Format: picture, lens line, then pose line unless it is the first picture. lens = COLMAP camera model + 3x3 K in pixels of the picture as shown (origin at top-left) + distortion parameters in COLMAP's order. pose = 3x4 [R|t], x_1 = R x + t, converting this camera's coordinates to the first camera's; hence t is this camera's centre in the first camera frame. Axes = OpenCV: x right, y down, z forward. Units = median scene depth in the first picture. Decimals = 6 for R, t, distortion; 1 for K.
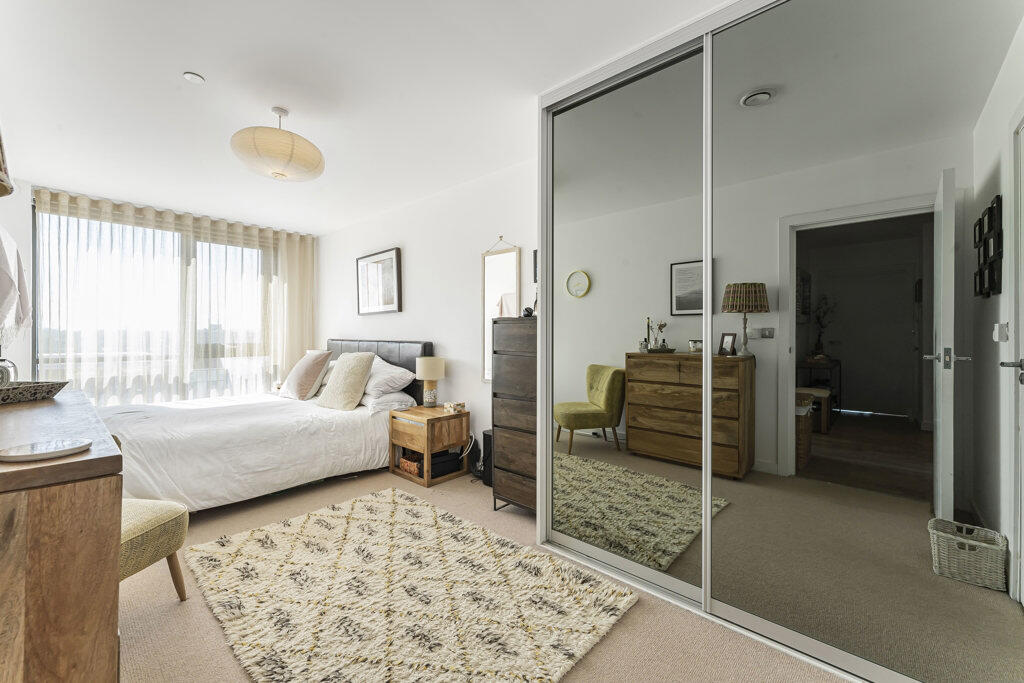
lens RADIAL K [[421.3, 0, 510.4], [0, 421.3, 324.8], [0, 0, 1]] dist [0.001177, 0.000184]
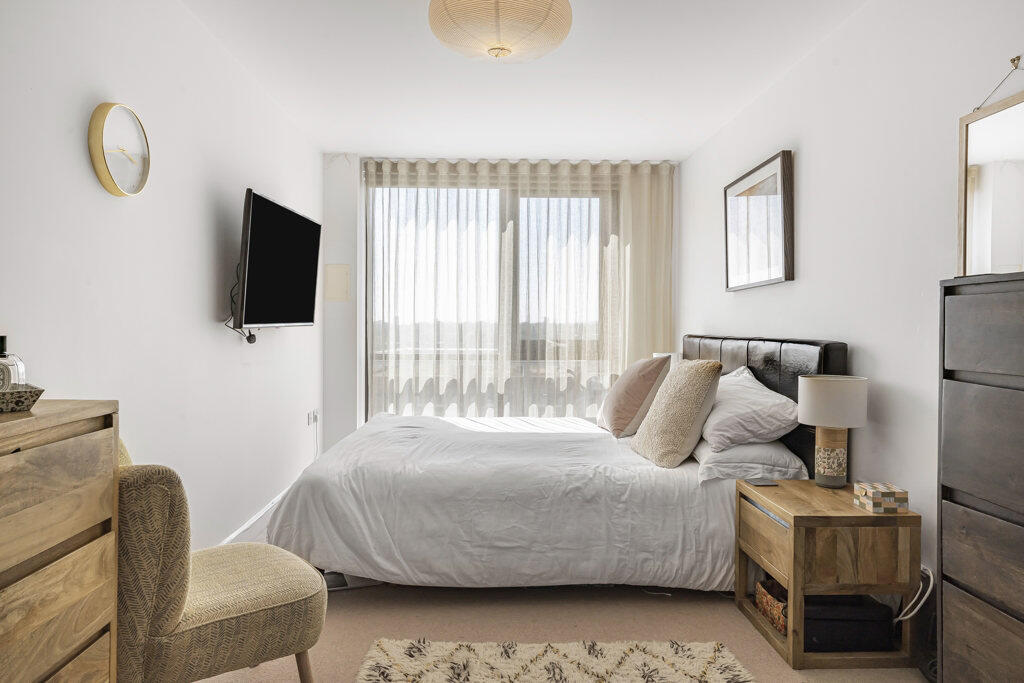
lens RADIAL K [[661.5, 0, 510.7], [0, 661.5, 331.2], [0, 0, 1]] dist [-0.005258, -0.000482]
pose [[0.684742, 0.004605, -0.728771, 0.096314], [0.014675, 0.999690, 0.020105, 0.010015], [0.728638, -0.024462, 0.684462, 0.285297]]
